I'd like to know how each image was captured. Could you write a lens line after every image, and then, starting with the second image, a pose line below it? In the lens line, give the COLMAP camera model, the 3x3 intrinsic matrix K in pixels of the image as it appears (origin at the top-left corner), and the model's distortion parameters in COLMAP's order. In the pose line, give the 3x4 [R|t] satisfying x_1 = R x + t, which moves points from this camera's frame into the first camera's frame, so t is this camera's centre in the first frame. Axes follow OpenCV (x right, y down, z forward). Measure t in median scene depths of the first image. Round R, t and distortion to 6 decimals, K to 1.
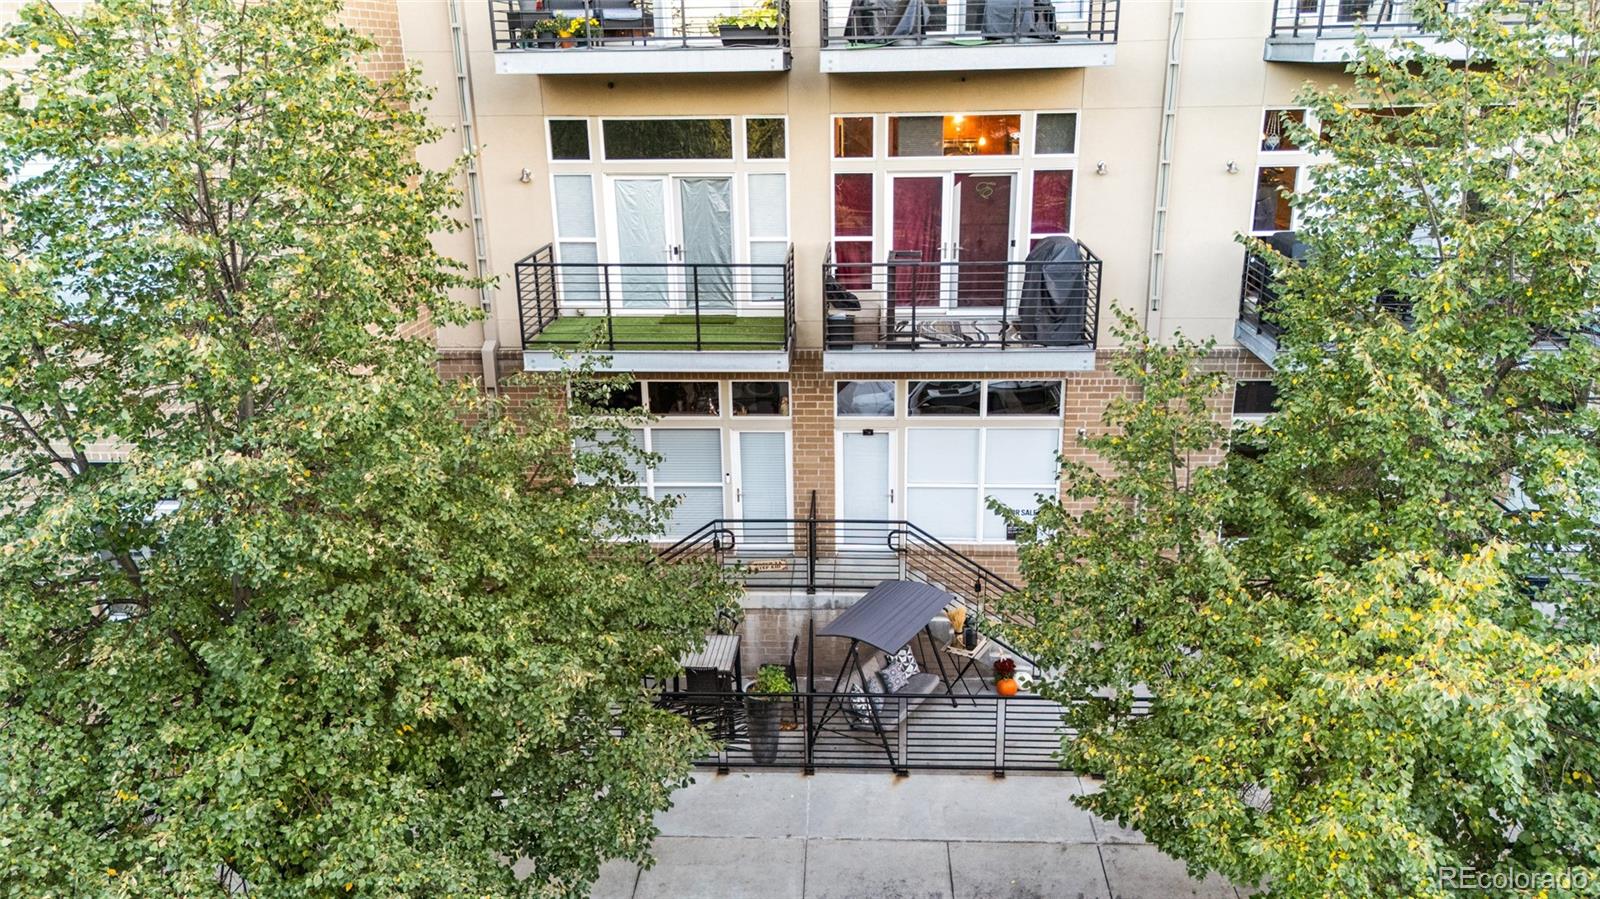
lens RADIAL K [[1158.4, 0, 800.0], [0, 1158.4, 447.7], [0, 0, 1]] dist [0.071353, -0.033228]
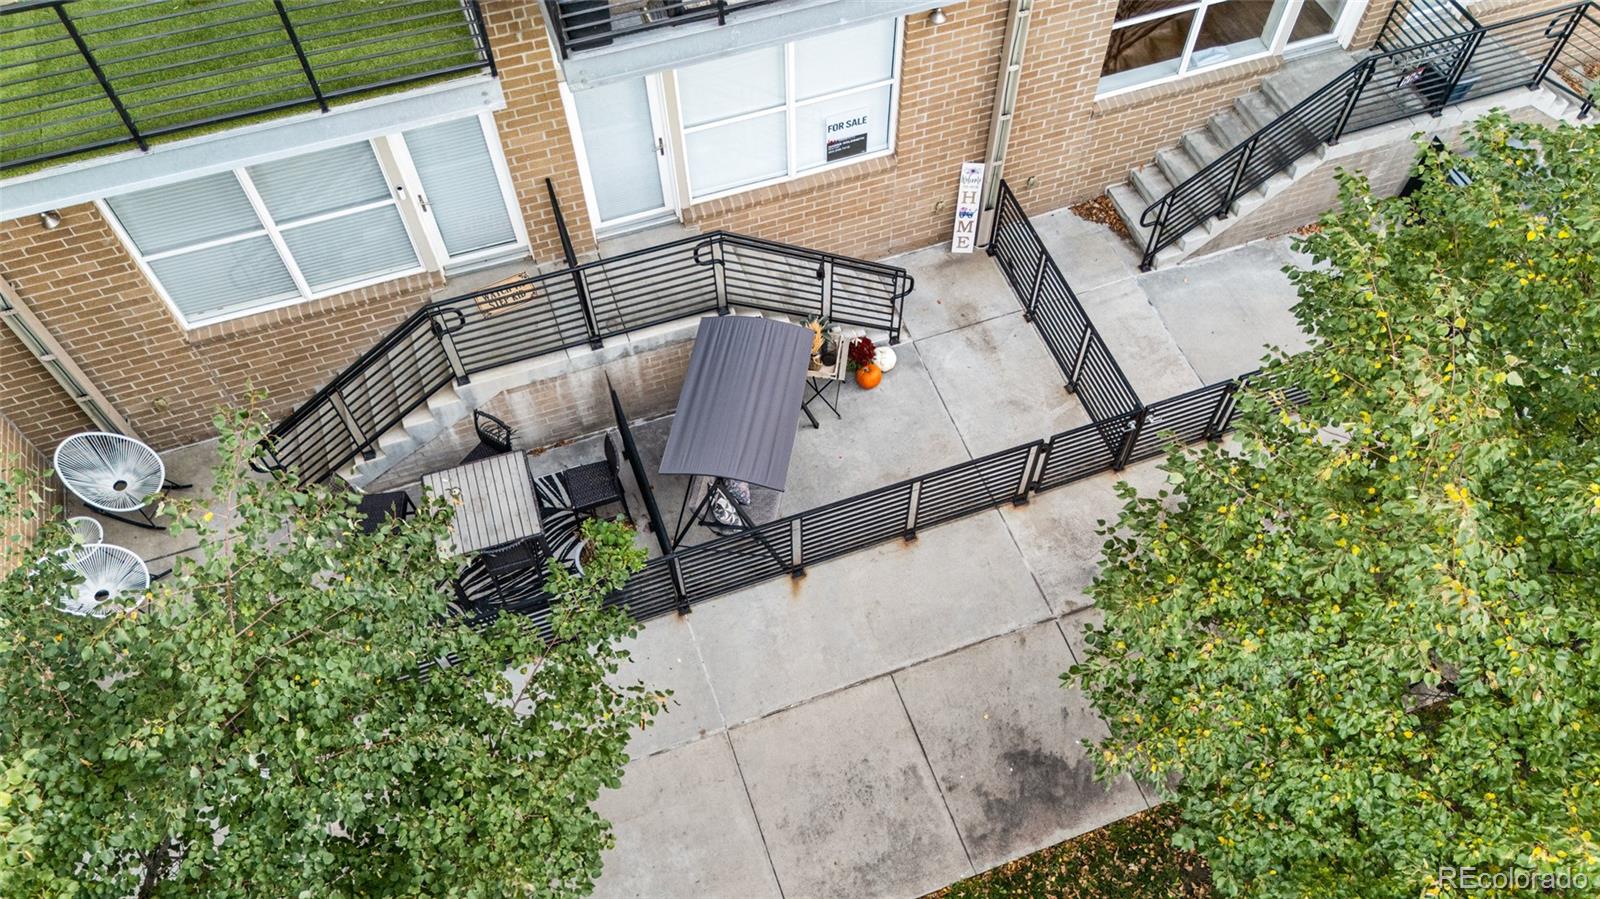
lens RADIAL K [[1158.4, 0, 805.2], [0, 1158.4, 450.8], [0, 0, 1]] dist [0.071353, -0.033228]
pose [[0.920478, -0.320695, 0.223329, -0.055522], [0.104919, 0.753290, 0.649266, -0.288202], [-0.376448, -0.574203, 0.727033, 0.475299]]
